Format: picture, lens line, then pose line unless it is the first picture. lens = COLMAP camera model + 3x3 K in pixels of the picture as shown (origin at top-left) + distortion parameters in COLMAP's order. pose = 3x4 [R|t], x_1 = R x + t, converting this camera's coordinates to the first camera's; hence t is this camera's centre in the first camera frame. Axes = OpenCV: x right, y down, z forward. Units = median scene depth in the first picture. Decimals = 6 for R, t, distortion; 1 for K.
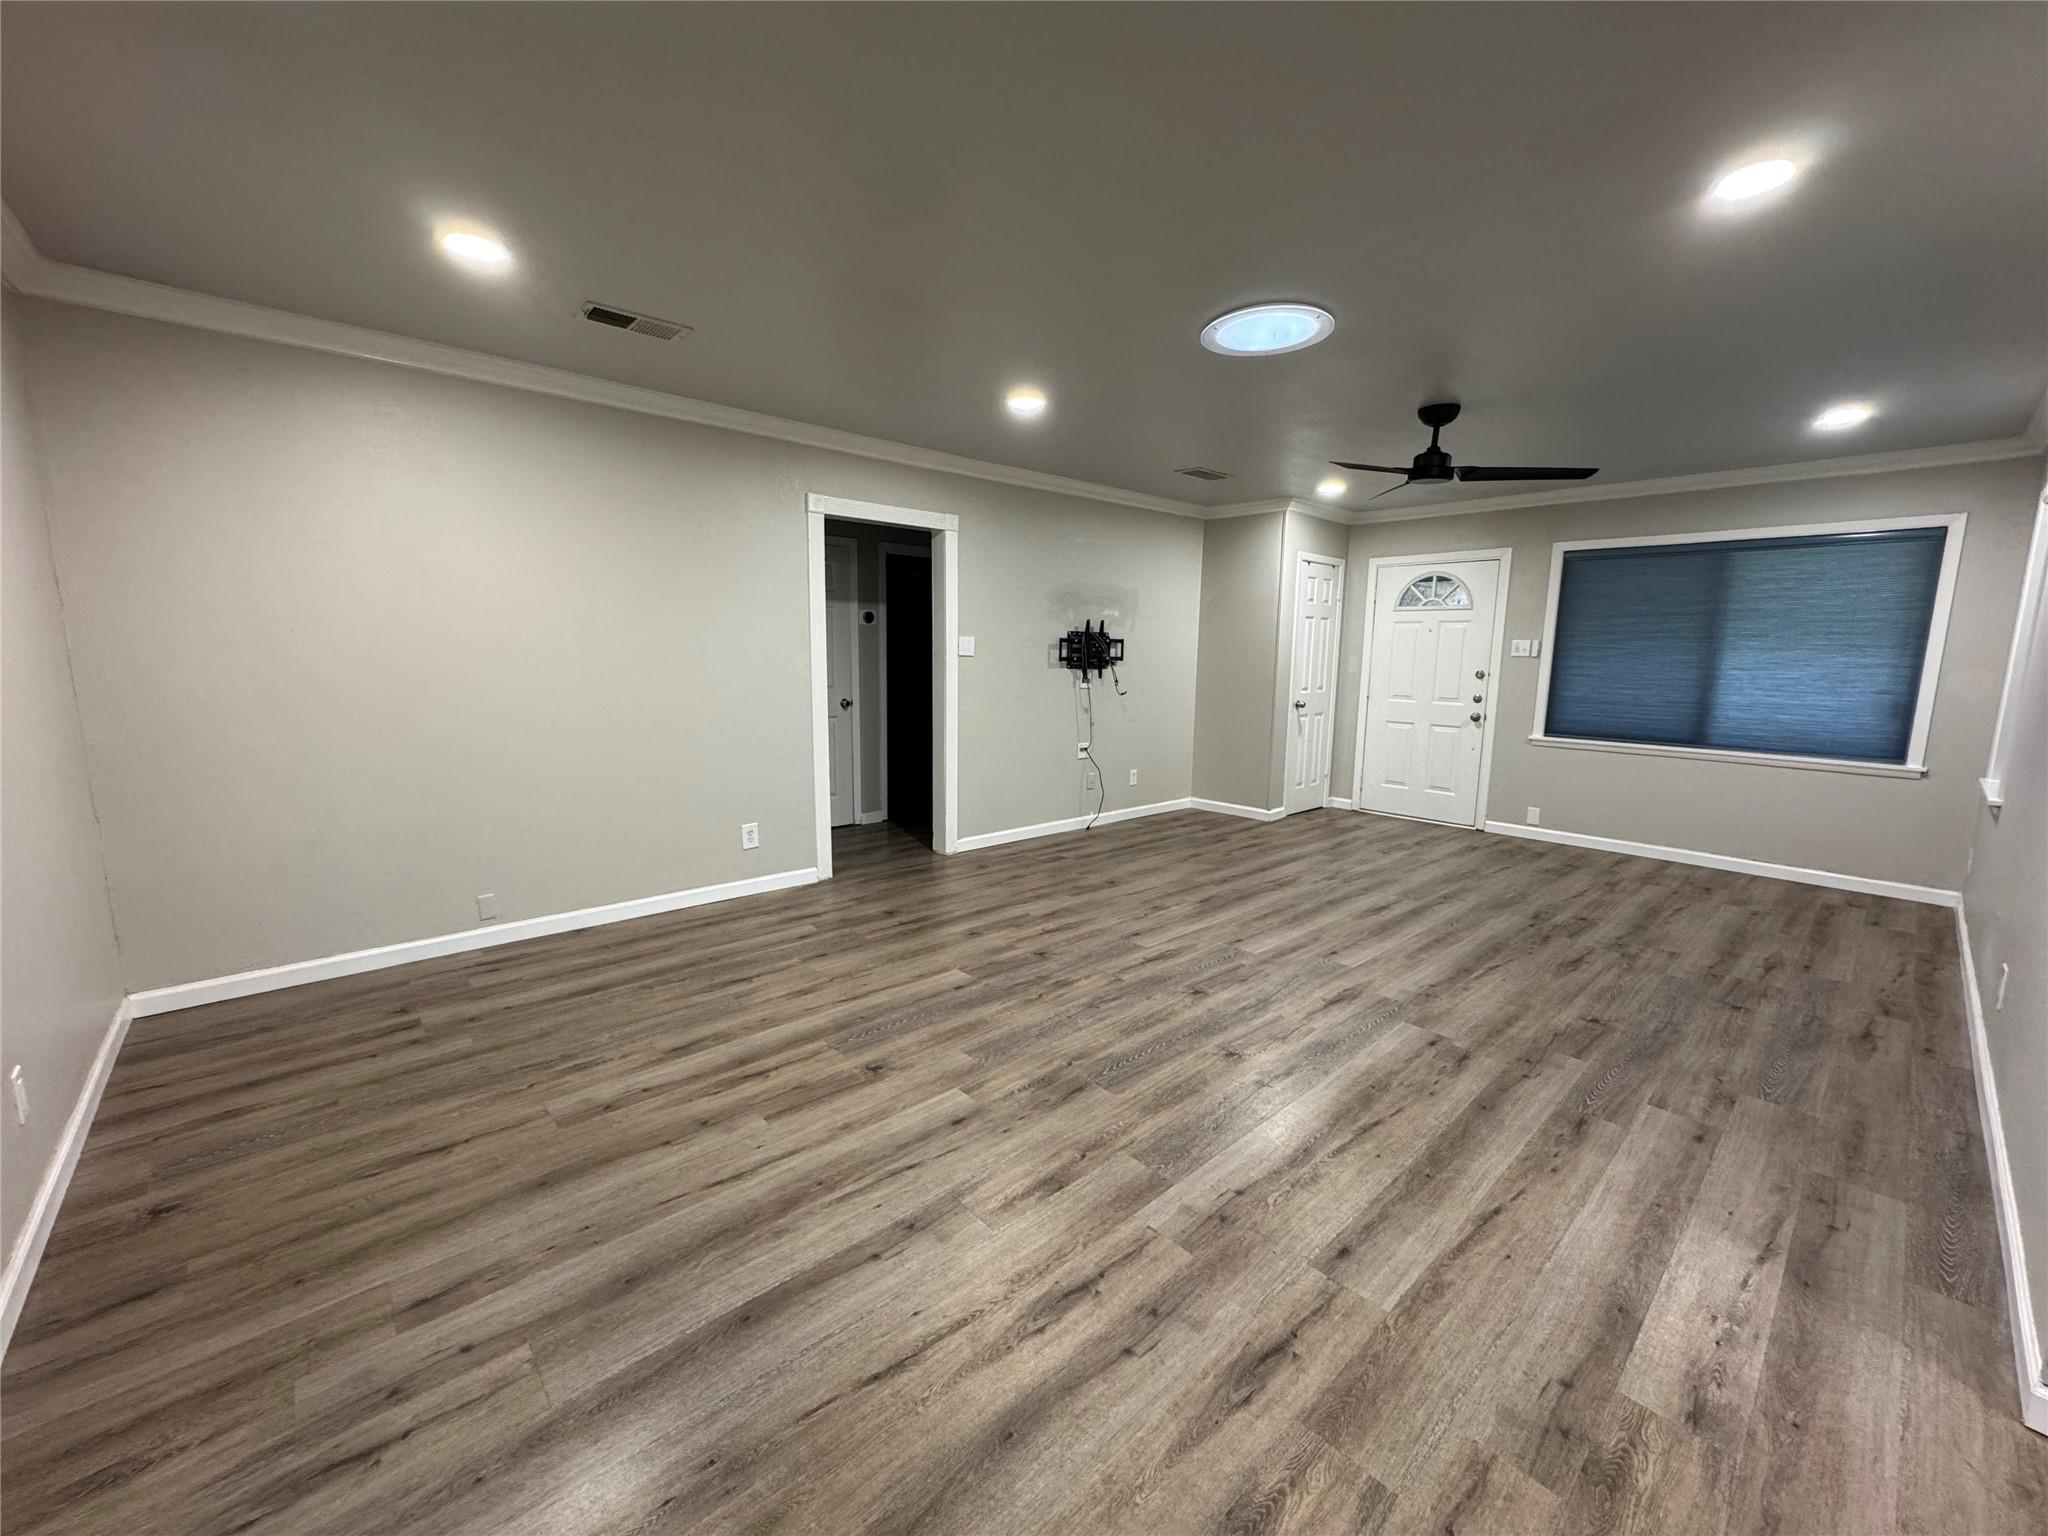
lens RADIAL K [[812.1, 0, 1028.2], [0, 812.1, 771.5], [0, 0, 1]] dist [-0.001177, 0.000029]
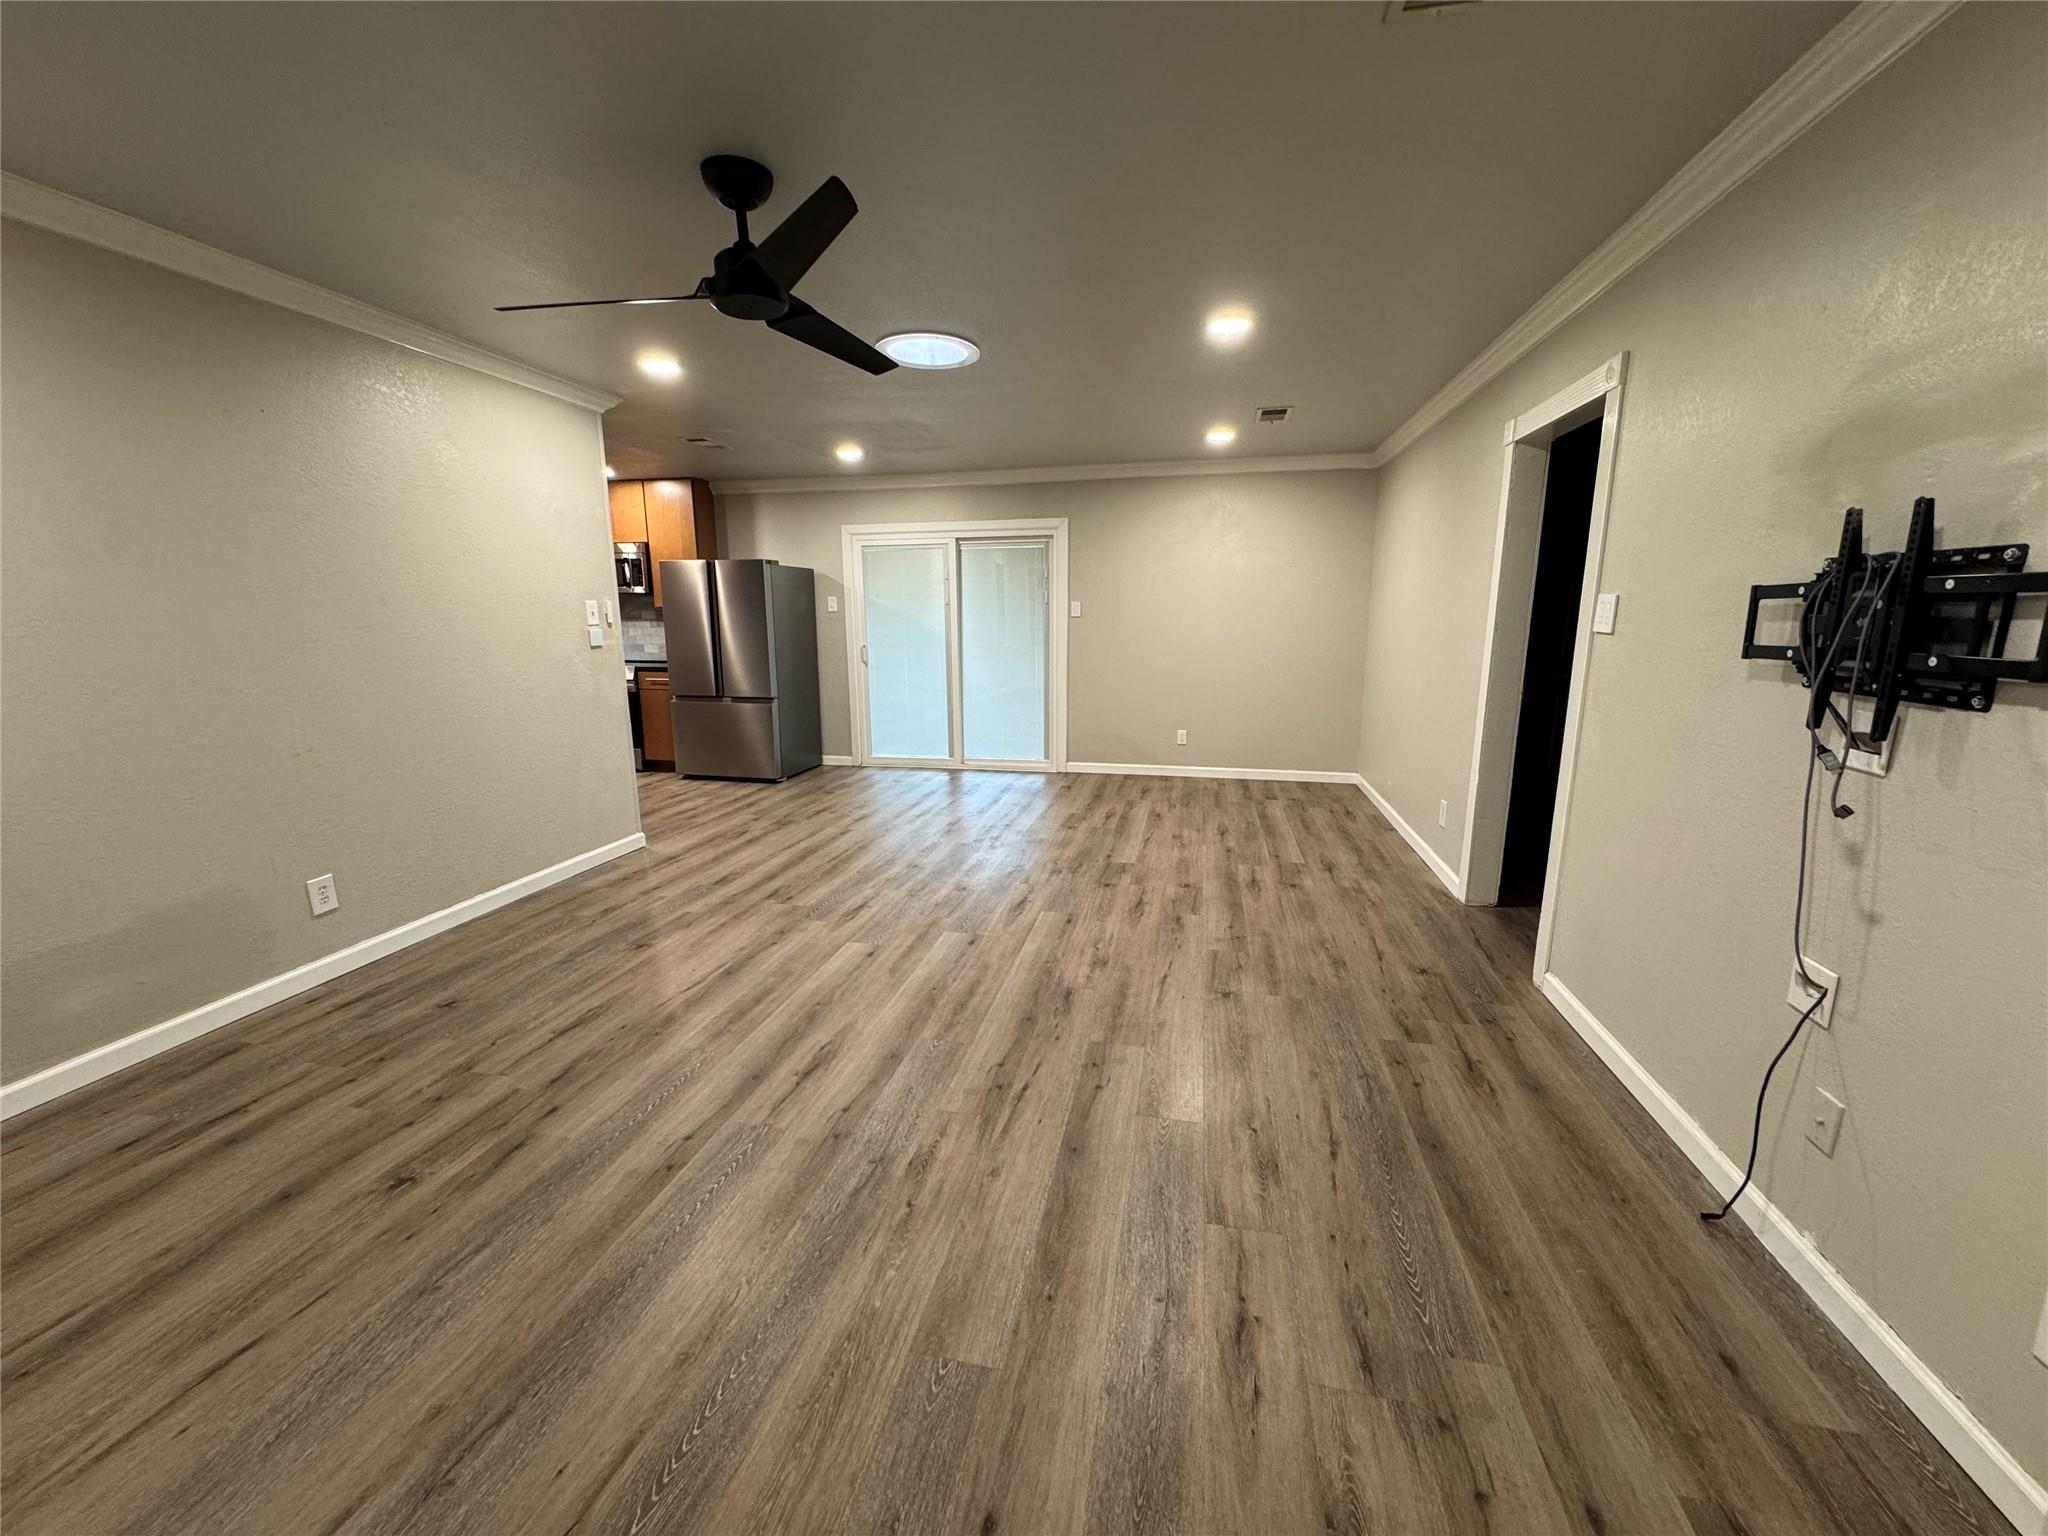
lens RADIAL K [[812.1, 0, 1017.9], [0, 812.1, 770.8], [0, 0, 1]] dist [-0.001177, 0.000029]
pose [[-0.819717, 0.098947, -0.564158, 0.730947], [-0.096355, 0.947106, 0.306114, -0.257821], [0.564606, 0.305286, -0.766825, 1.724084]]
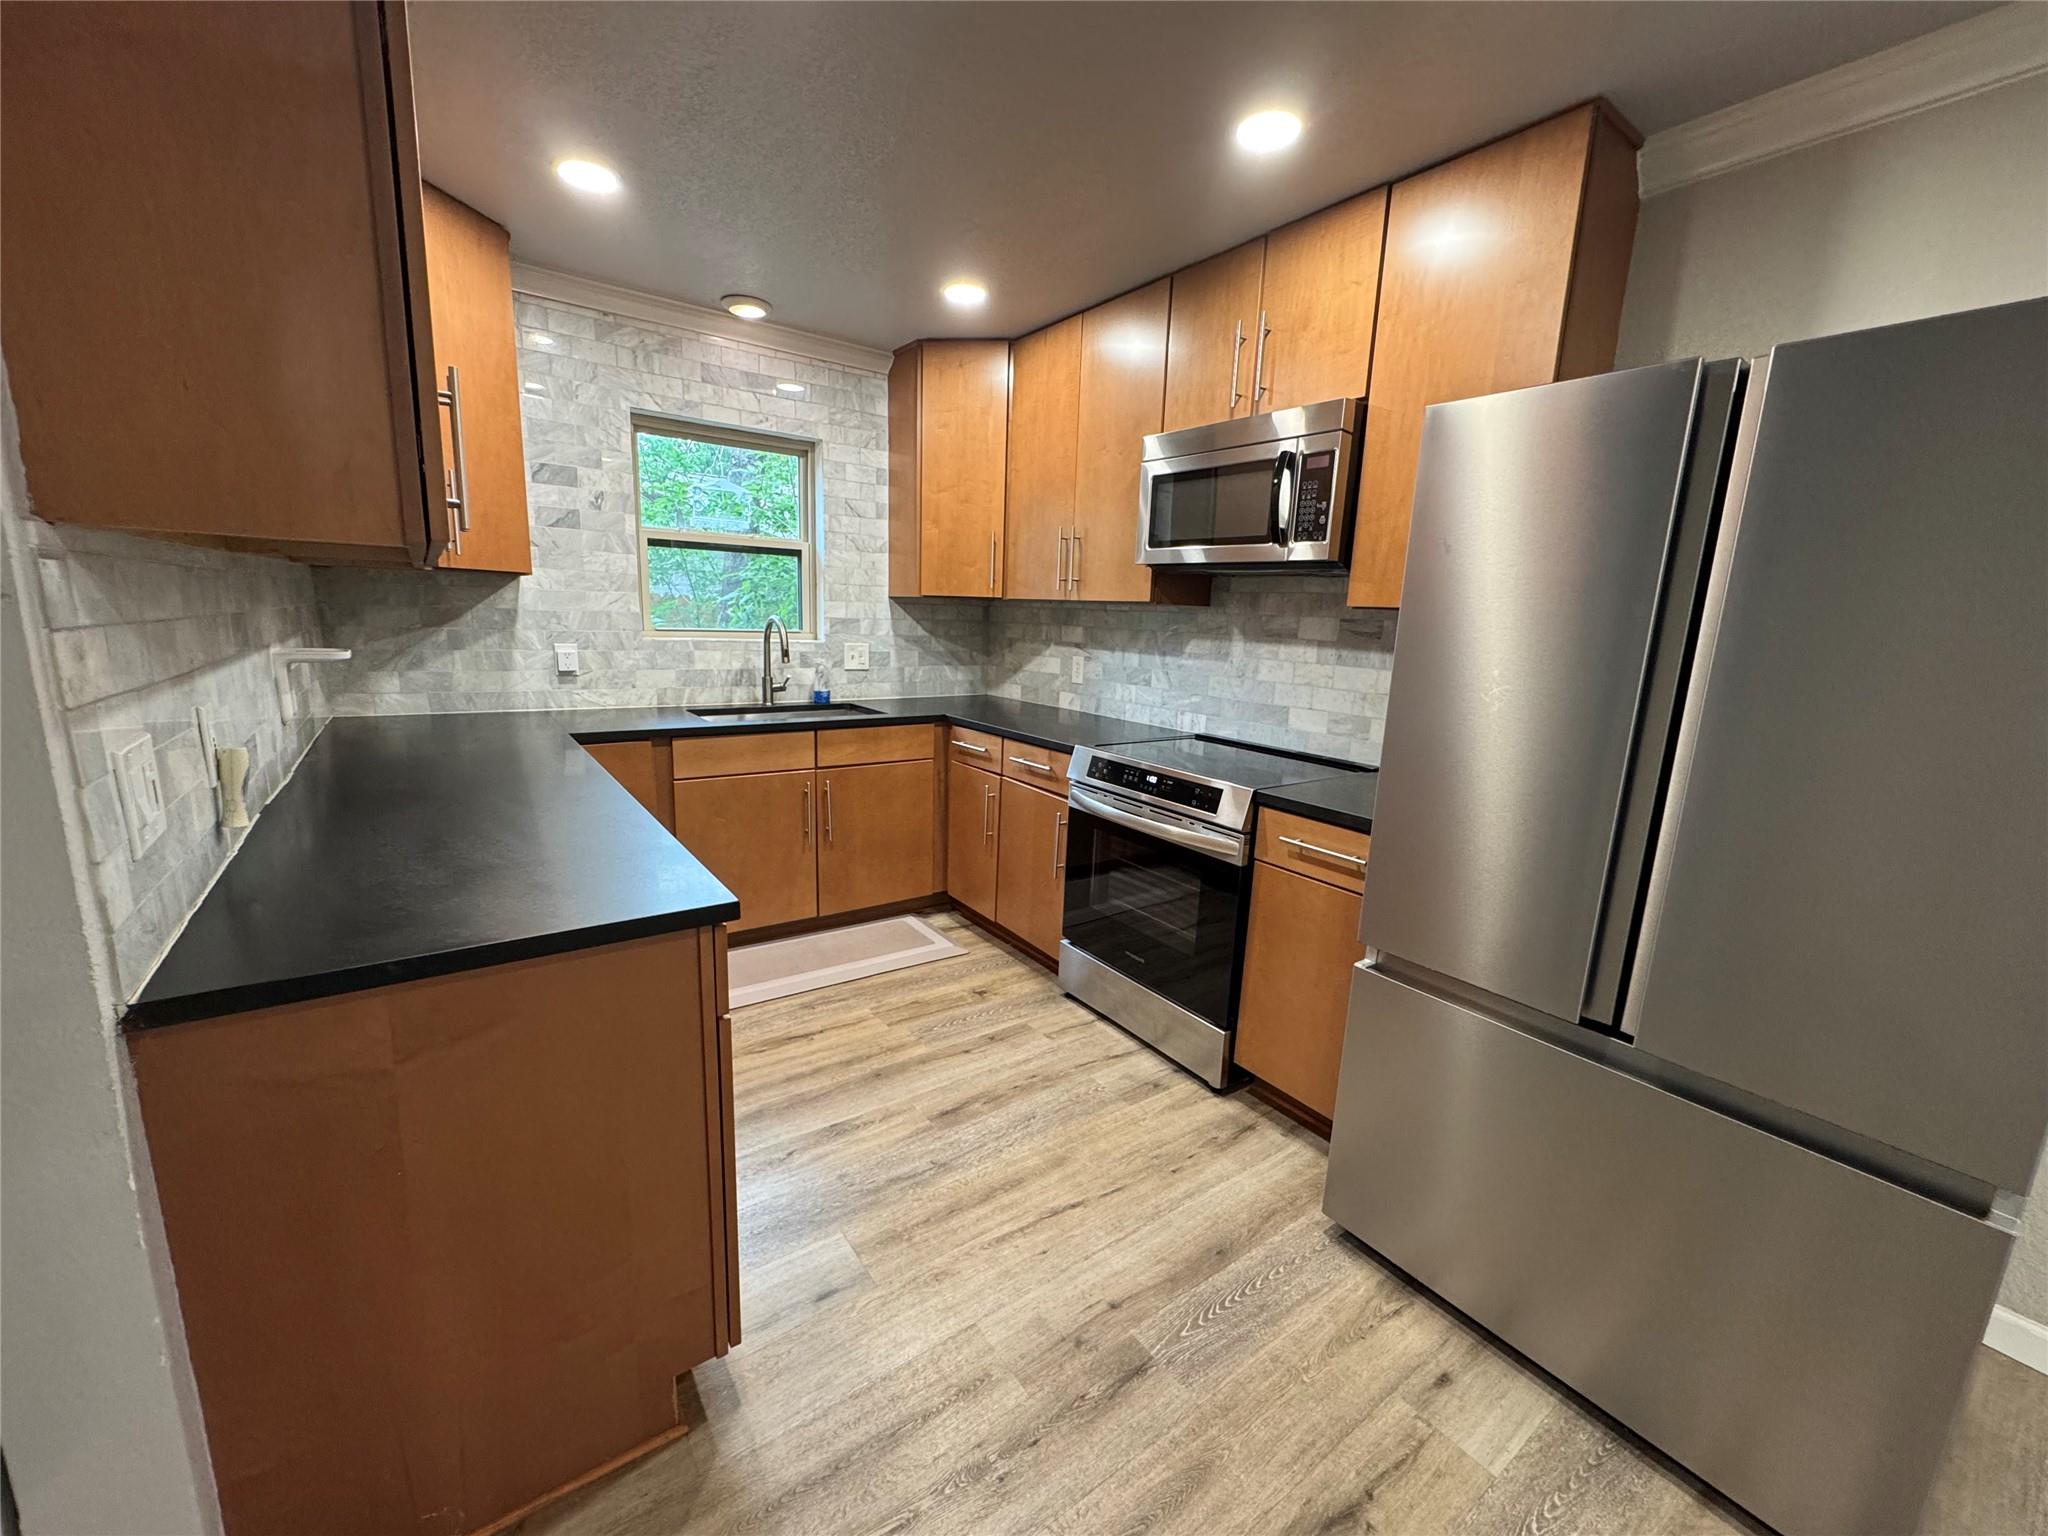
lens RADIAL K [[812.1, 0, 1020.2], [0, 812.1, 770.2], [0, 0, 1]] dist [-0.001177, 0.000029]
pose [[-0.991370, -0.073913, 0.108271, 0.475572], [-0.033194, 0.940518, 0.338119, -0.029846], [-0.126822, 0.331607, -0.934854, 0.253148]]
